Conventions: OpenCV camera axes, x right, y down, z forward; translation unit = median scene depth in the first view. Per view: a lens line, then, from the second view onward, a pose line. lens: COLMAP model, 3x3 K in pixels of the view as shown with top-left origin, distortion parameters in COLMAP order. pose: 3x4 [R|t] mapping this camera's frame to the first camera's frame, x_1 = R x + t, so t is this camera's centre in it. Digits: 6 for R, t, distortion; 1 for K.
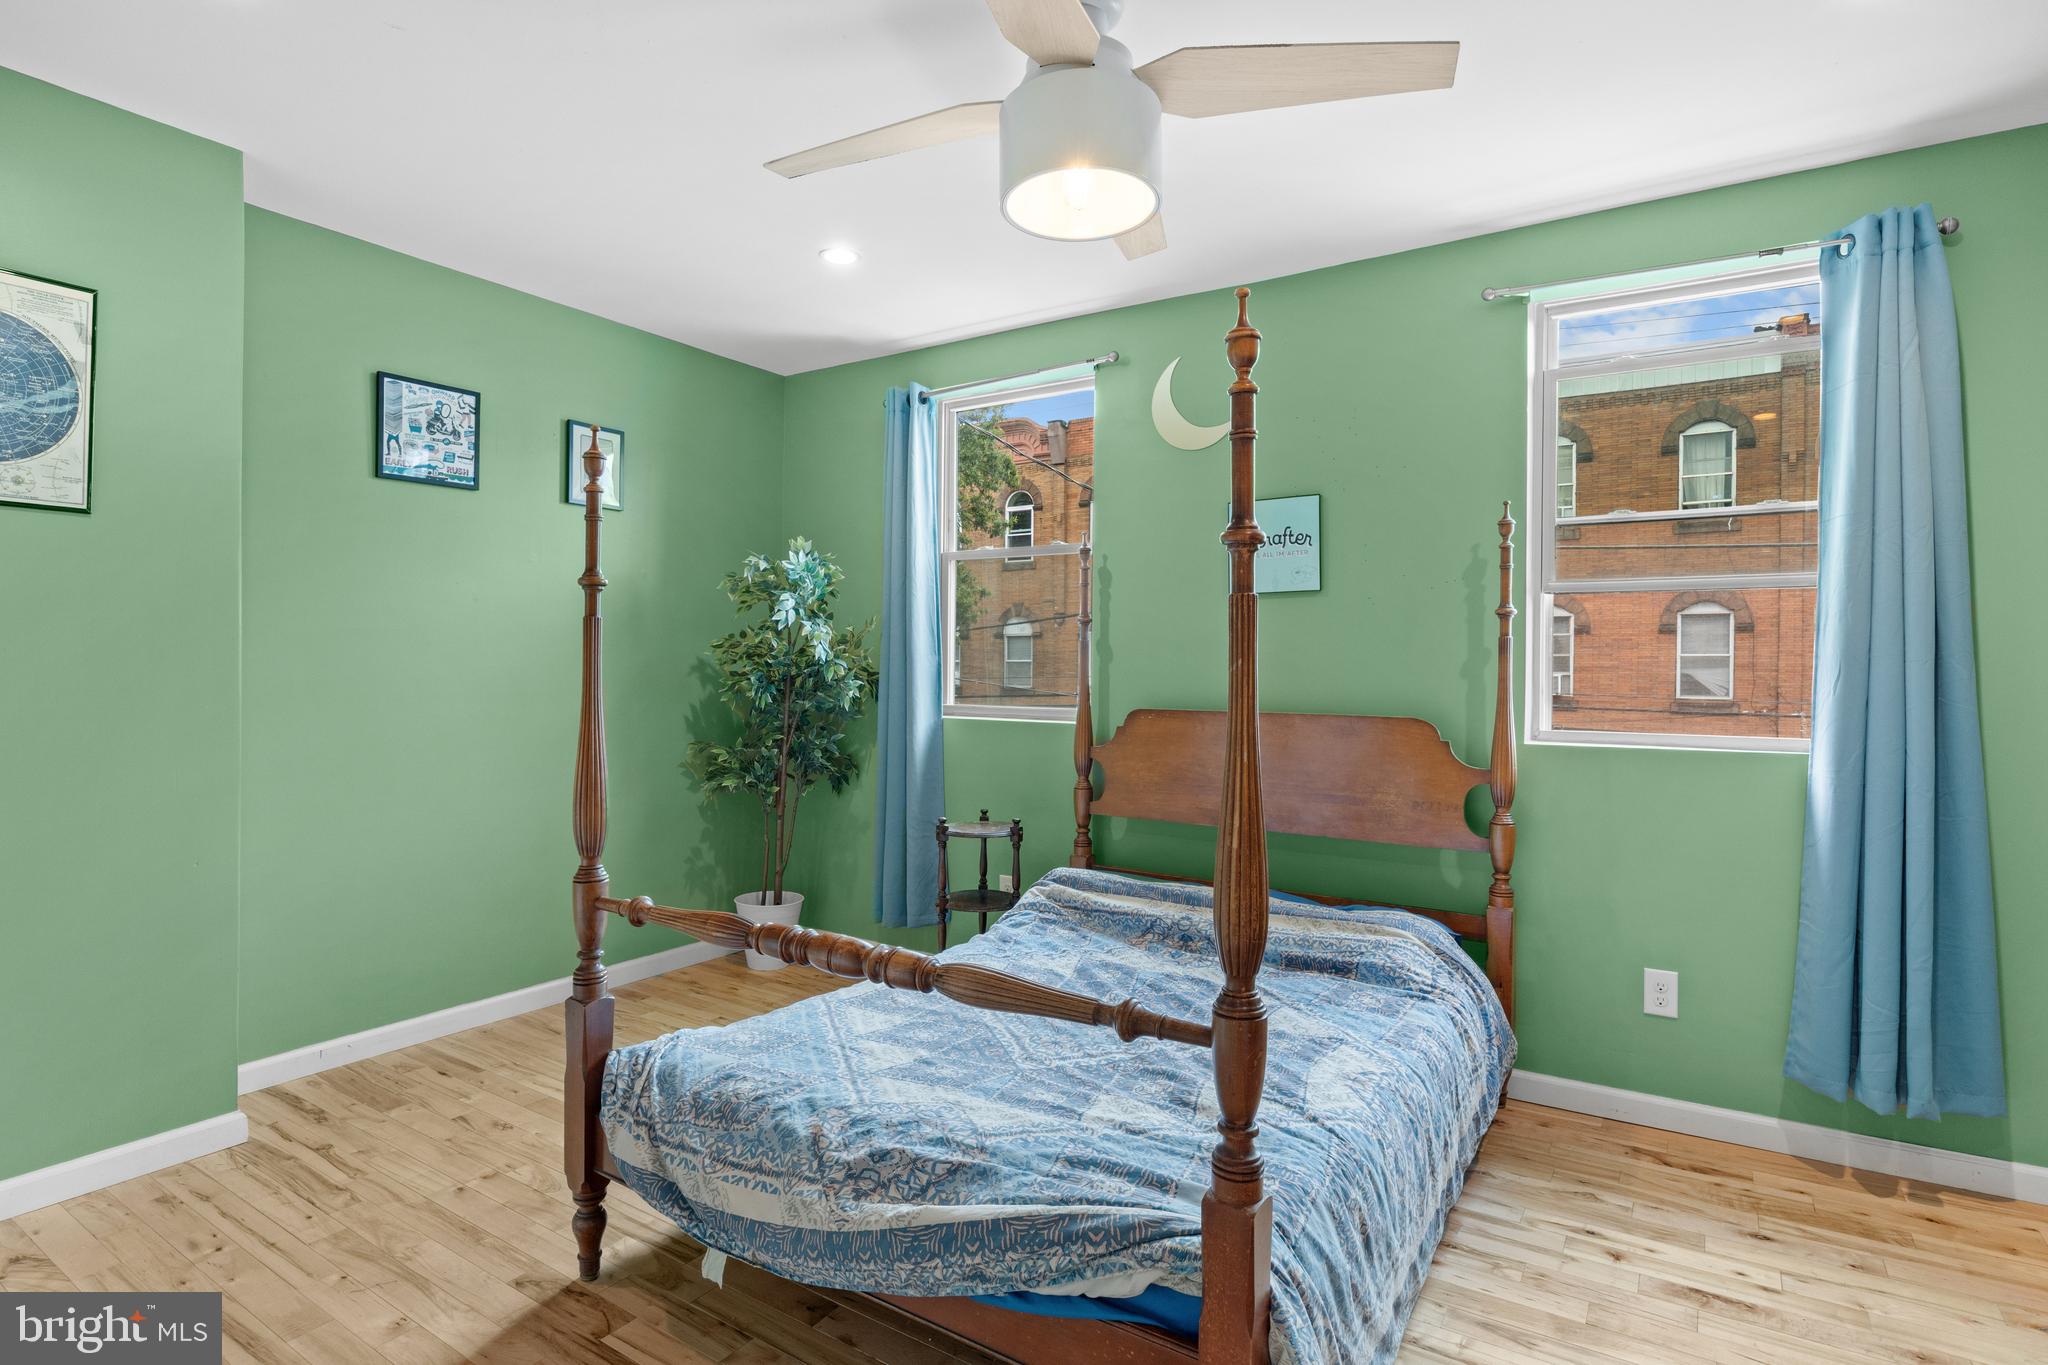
lens RADIAL K [[1059.7, 0, 999.6], [0, 1059.7, 688.8], [0, 0, 1]] dist [-0.013650, 0.000213]
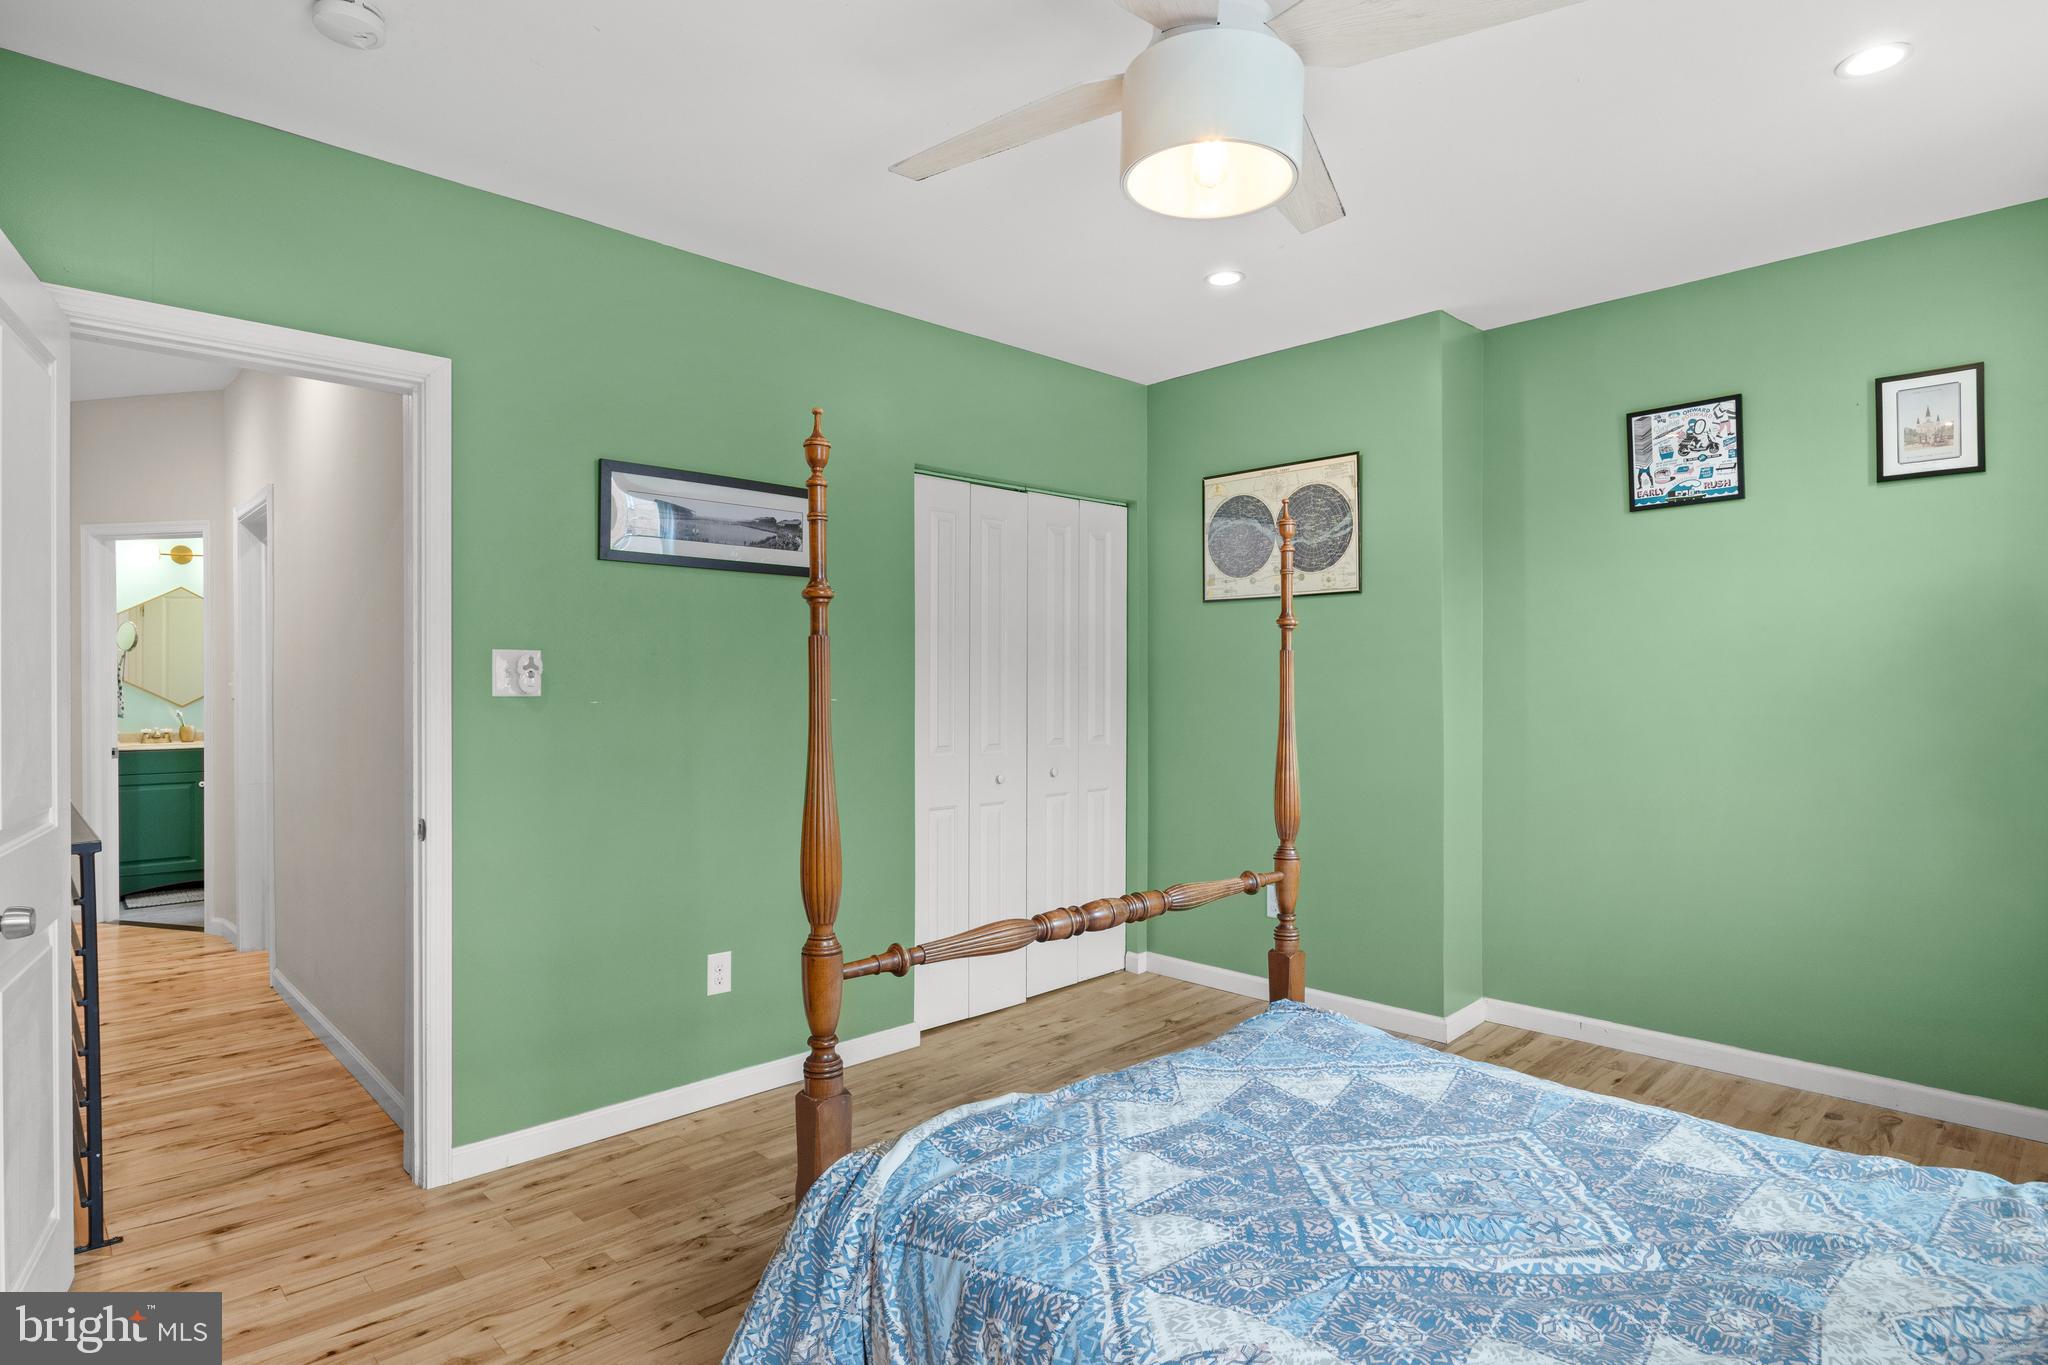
lens RADIAL K [[1059.7, 0, 999.6], [0, 1059.7, 688.8], [0, 0, 1]] dist [-0.013650, 0.000213]
pose [[-0.227901, -0.002493, -0.973681, 0.594458], [-0.015653, 0.999877, 0.001103, -0.011417], [0.973559, 0.015493, -0.227912, 0.612852]]
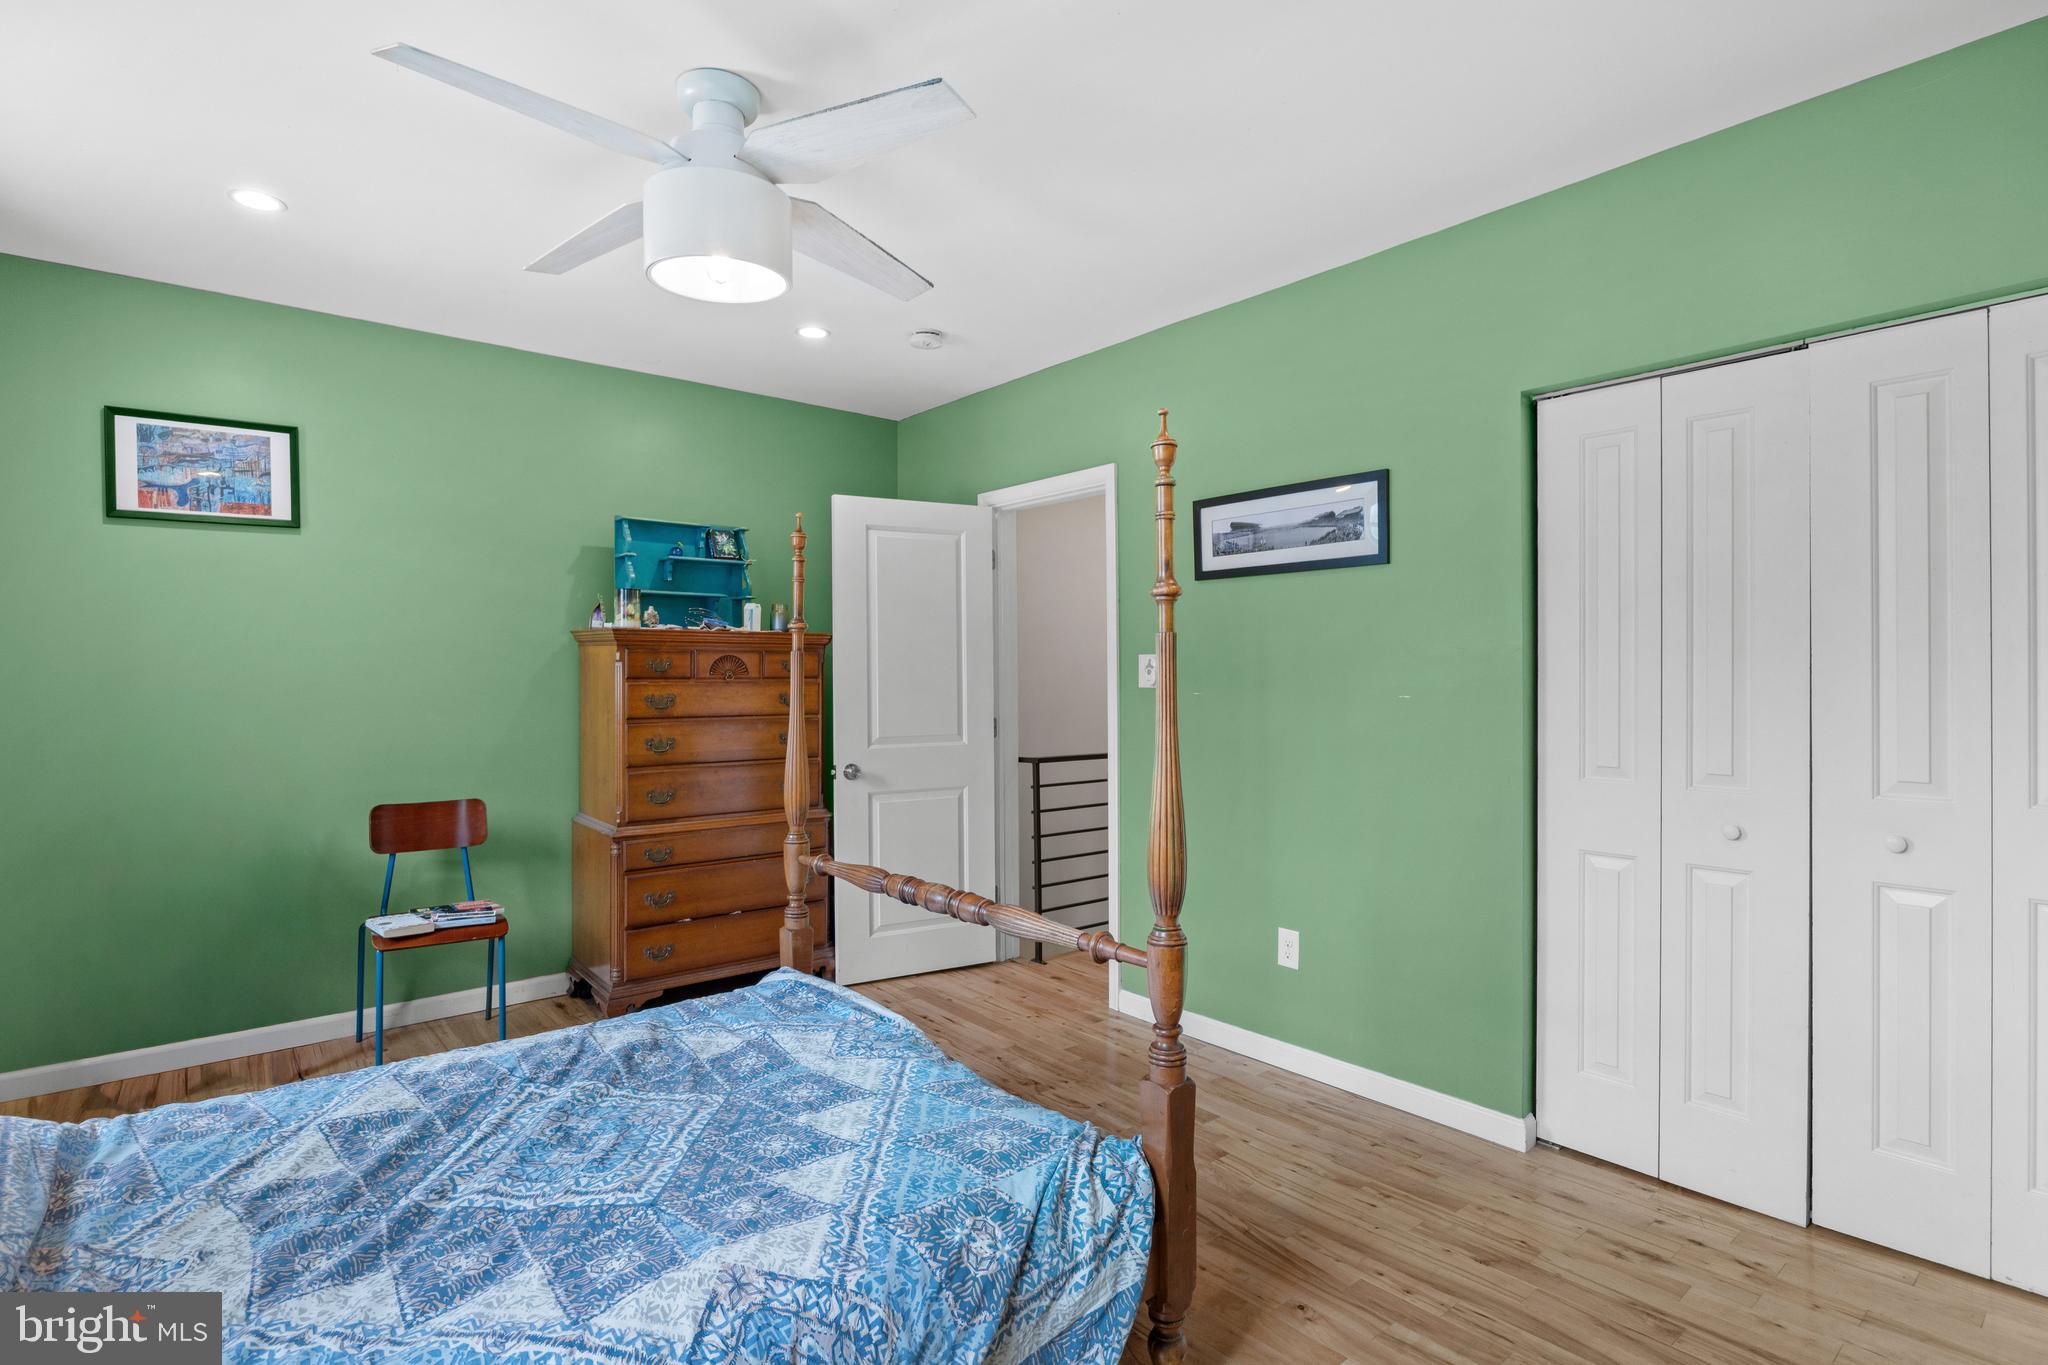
lens RADIAL K [[983.9, 0, 1024.0], [0, 983.9, 682.5], [0, 0, 1]] dist [-0.009249, -0.000354]
pose [[-0.965946, -0.005918, 0.258675, -0.308553], [0.000236, 0.999718, 0.023753, -0.030716], [-0.258743, 0.023005, -0.965672, 1.153500]]
